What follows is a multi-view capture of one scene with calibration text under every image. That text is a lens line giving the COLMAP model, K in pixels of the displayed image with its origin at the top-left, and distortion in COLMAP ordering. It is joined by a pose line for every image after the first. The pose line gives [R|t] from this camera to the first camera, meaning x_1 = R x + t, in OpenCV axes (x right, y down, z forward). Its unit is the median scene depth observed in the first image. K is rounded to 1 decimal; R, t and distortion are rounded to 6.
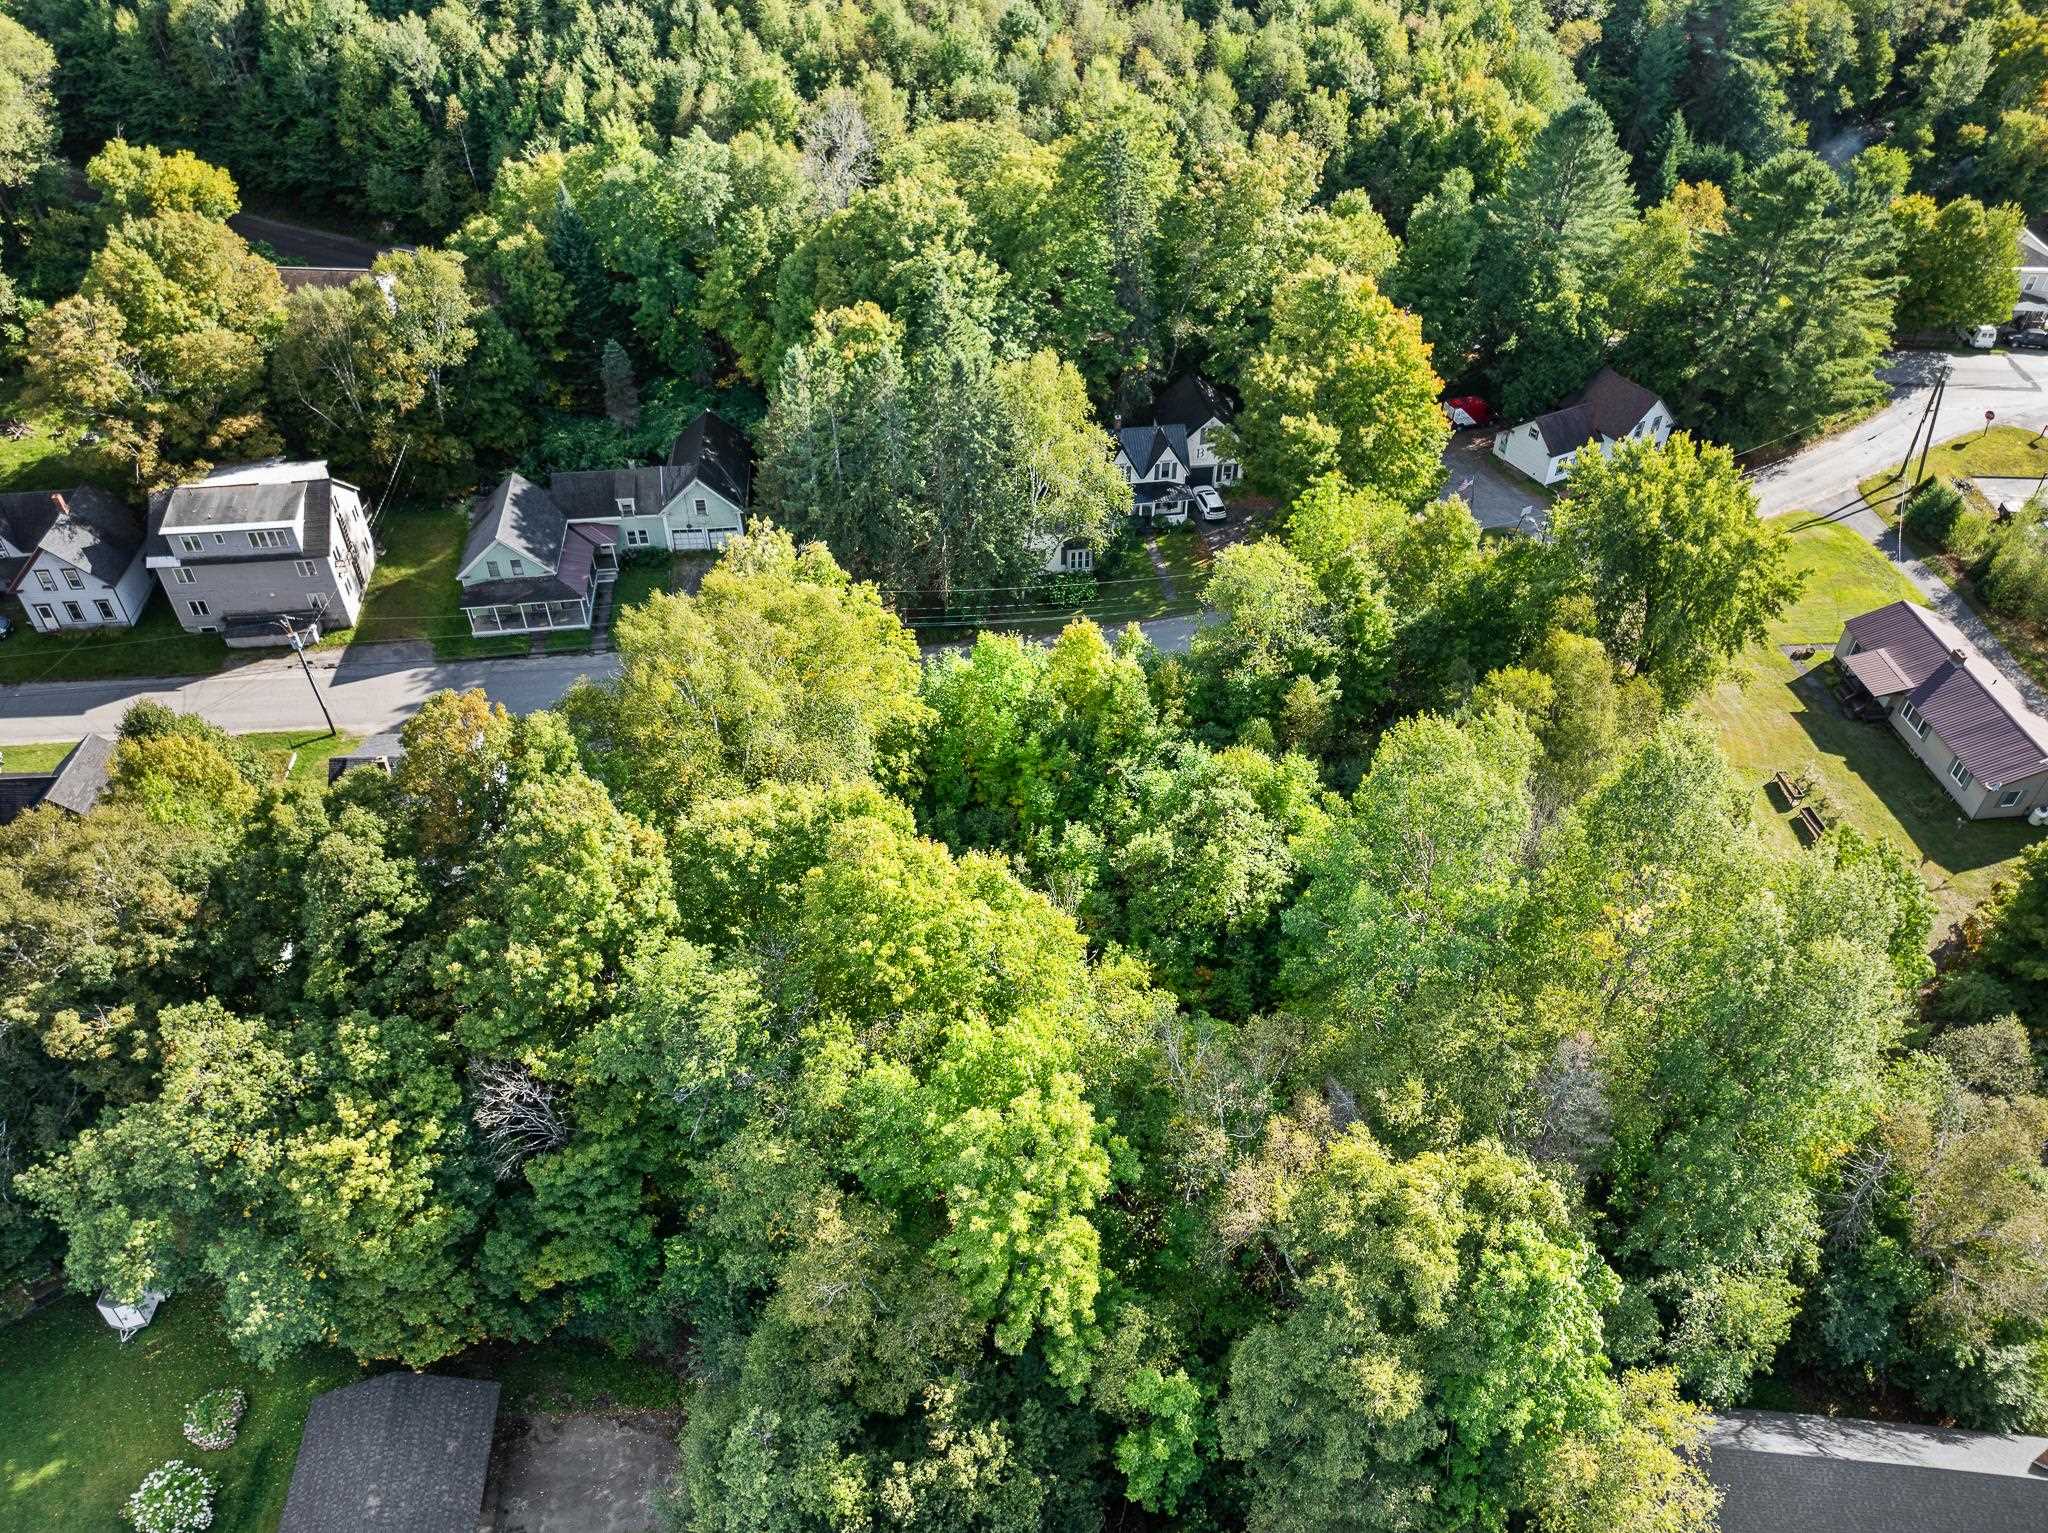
lens RADIAL K [[1459.9, 0, 1031.7], [0, 1459.9, 756.8], [0, 0, 1]] dist [-0.045832, 0.009730]
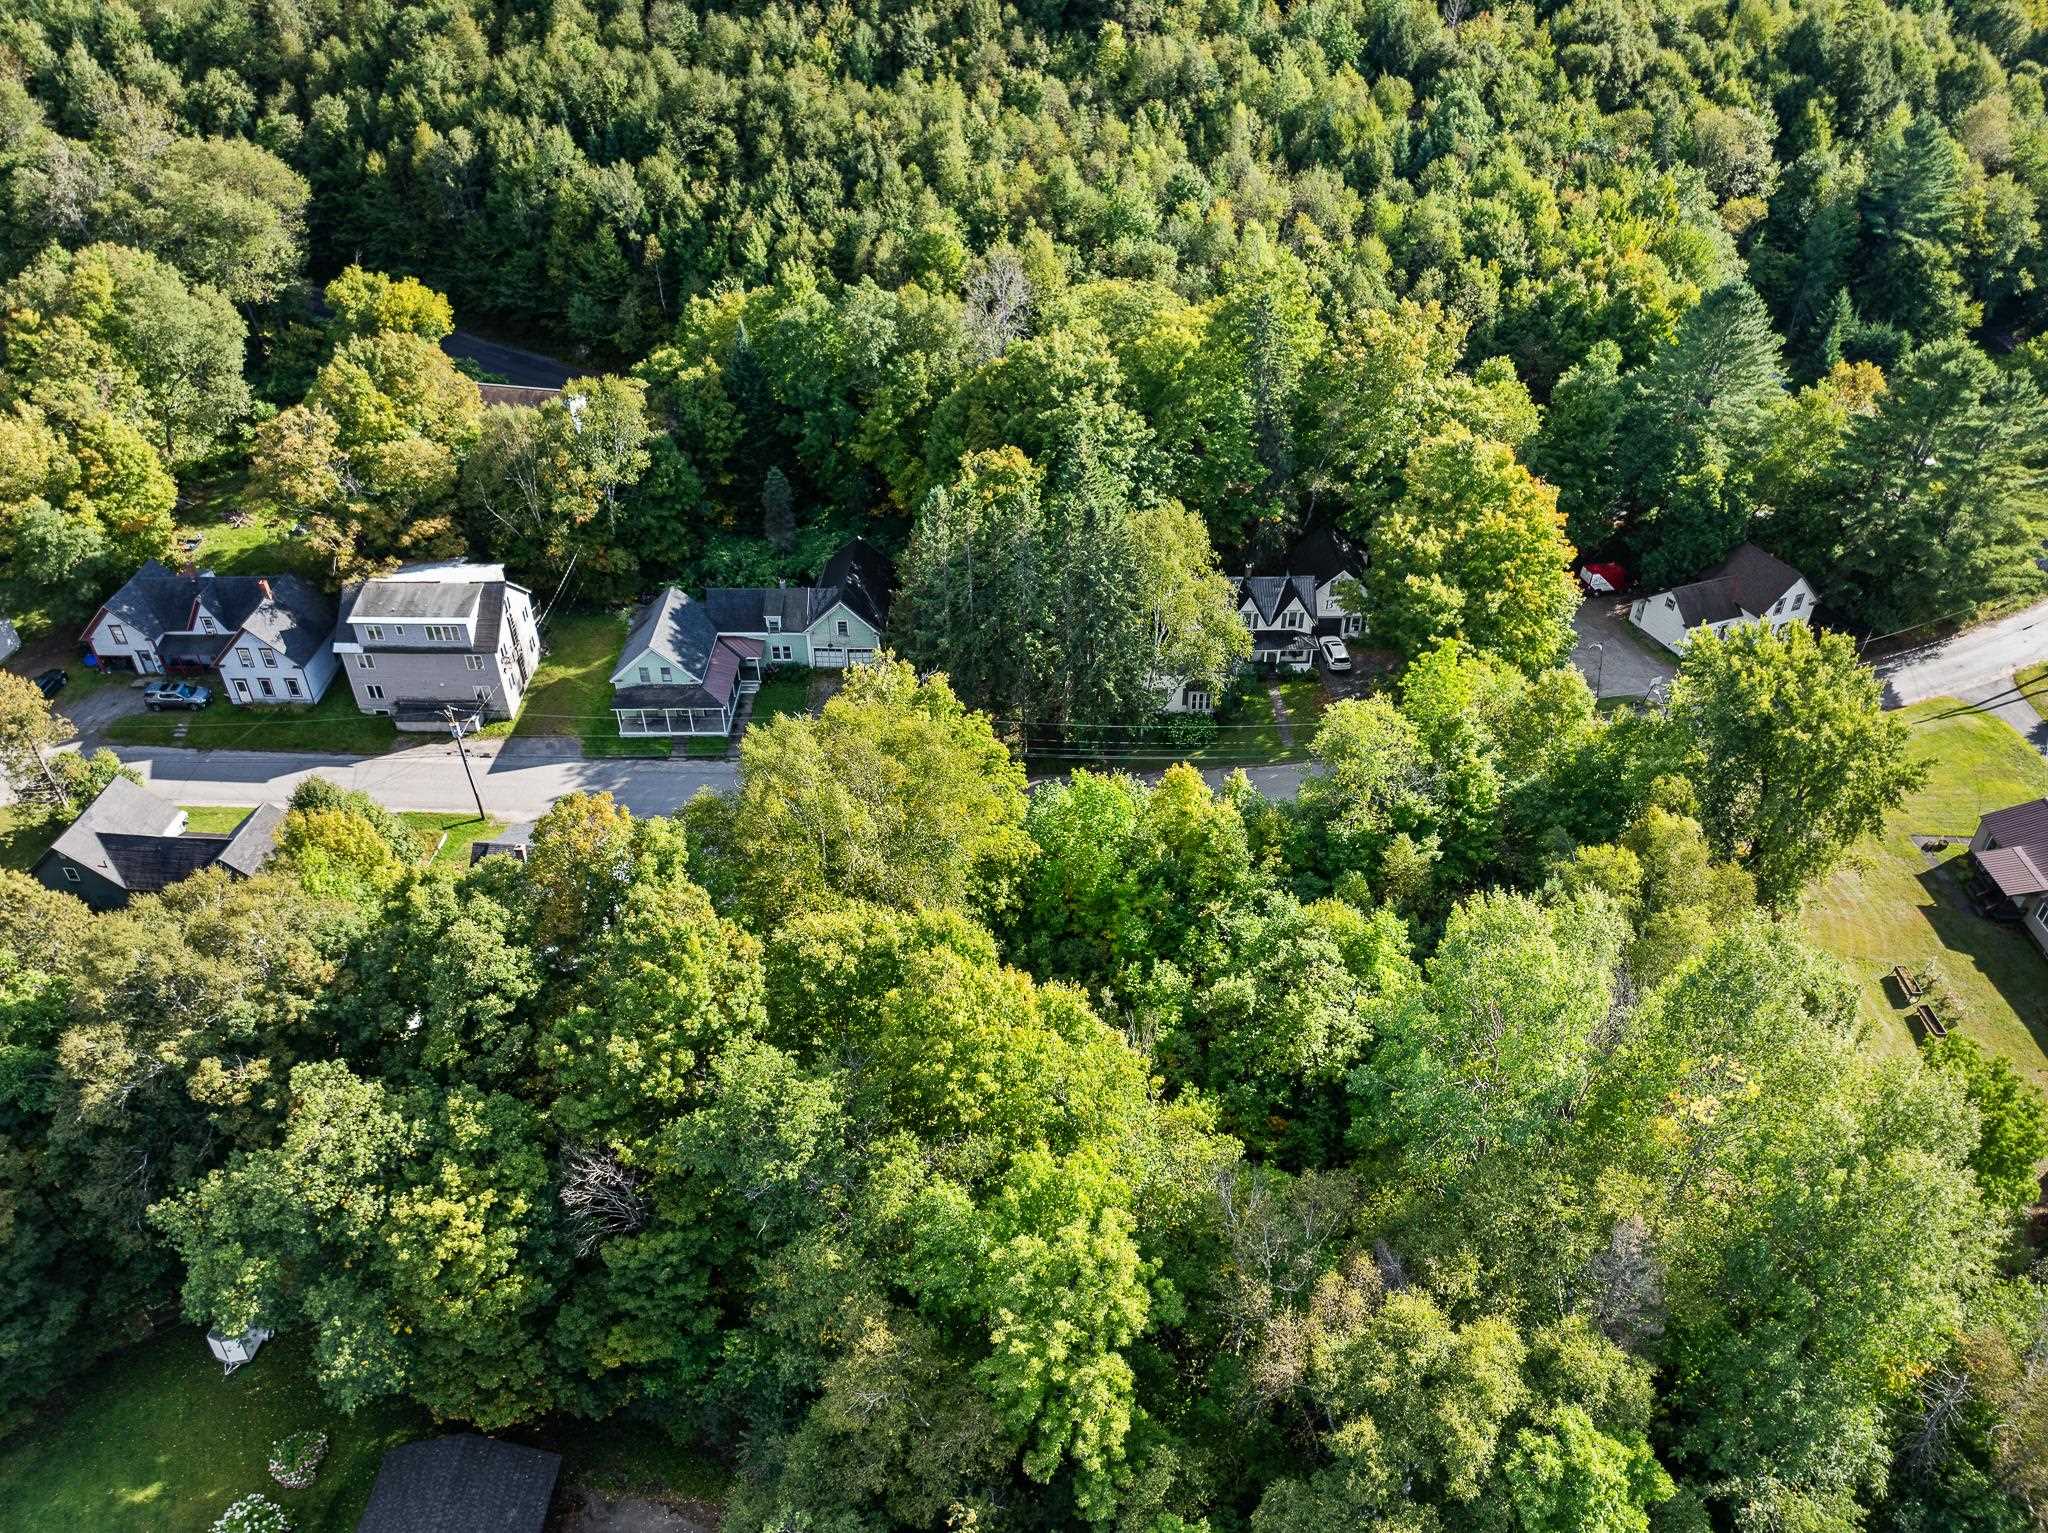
lens RADIAL K [[1459.9, 0, 1031.7], [0, 1459.9, 756.8], [0, 0, 1]] dist [-0.045832, 0.009730]
pose [[0.992246, 0.069719, -0.102898, 0.027040], [-0.077904, 0.993921, -0.077794, -0.008883], [0.096849, 0.085207, 0.991645, -0.028966]]
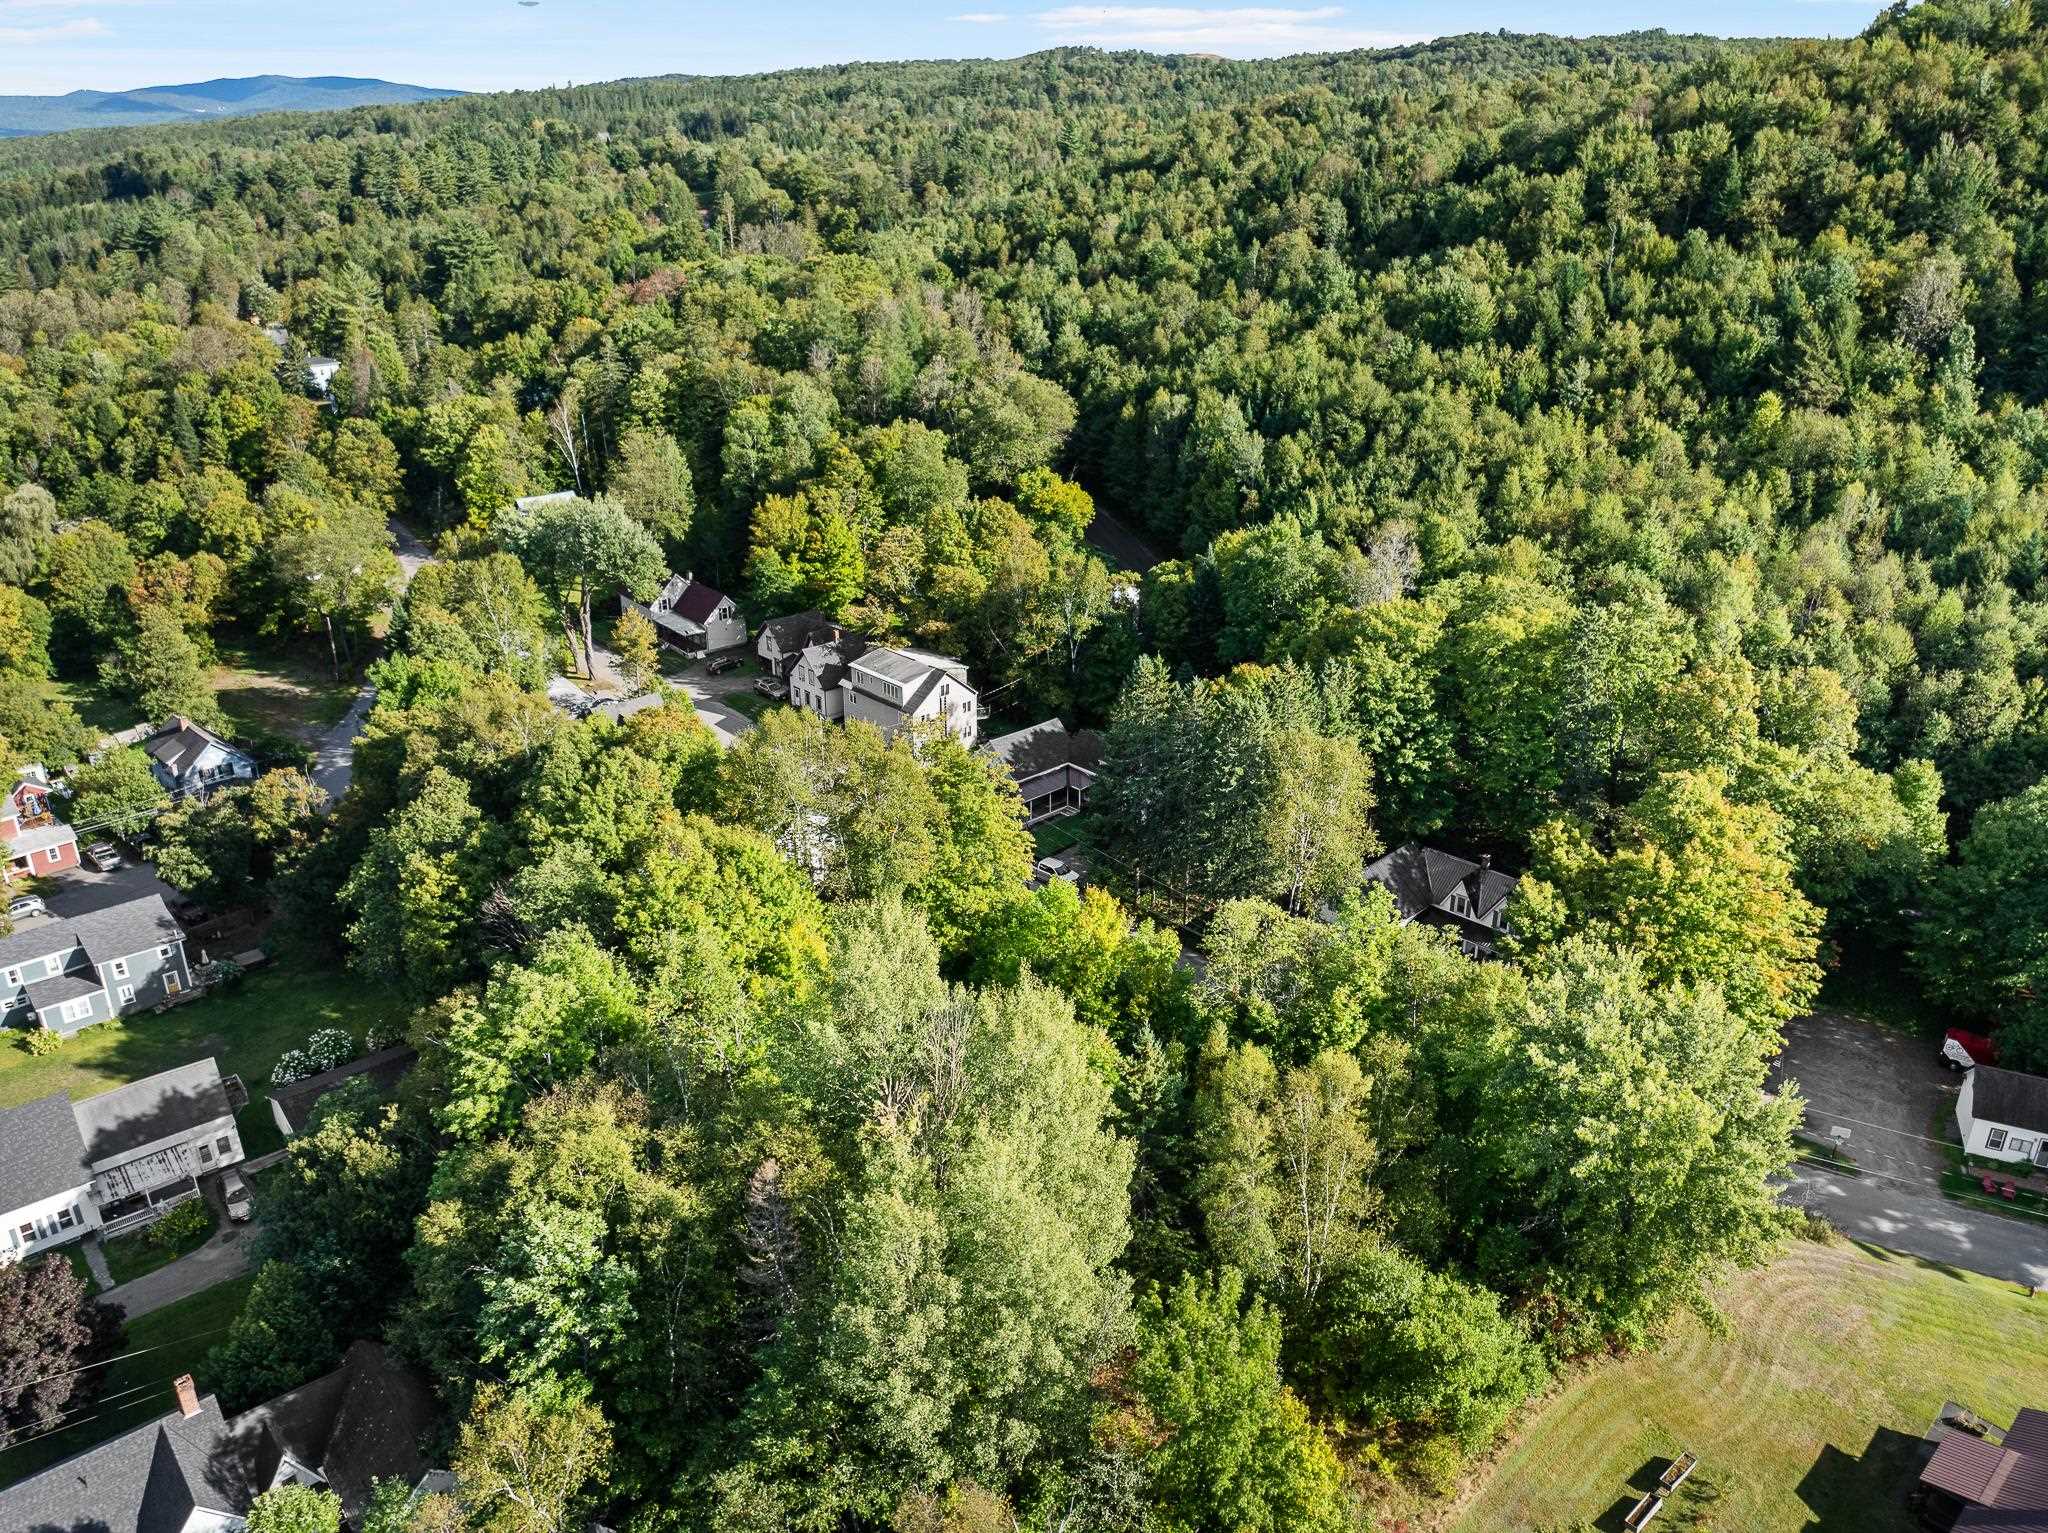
lens RADIAL K [[1459.9, 0, 1031.7], [0, 1459.9, 756.8], [0, 0, 1]] dist [-0.045832, 0.009730]
pose [[0.604861, 0.306953, -0.734795, 0.685154], [-0.524135, 0.848133, -0.077153, -0.053399], [0.599522, 0.431798, 0.673887, 0.101287]]
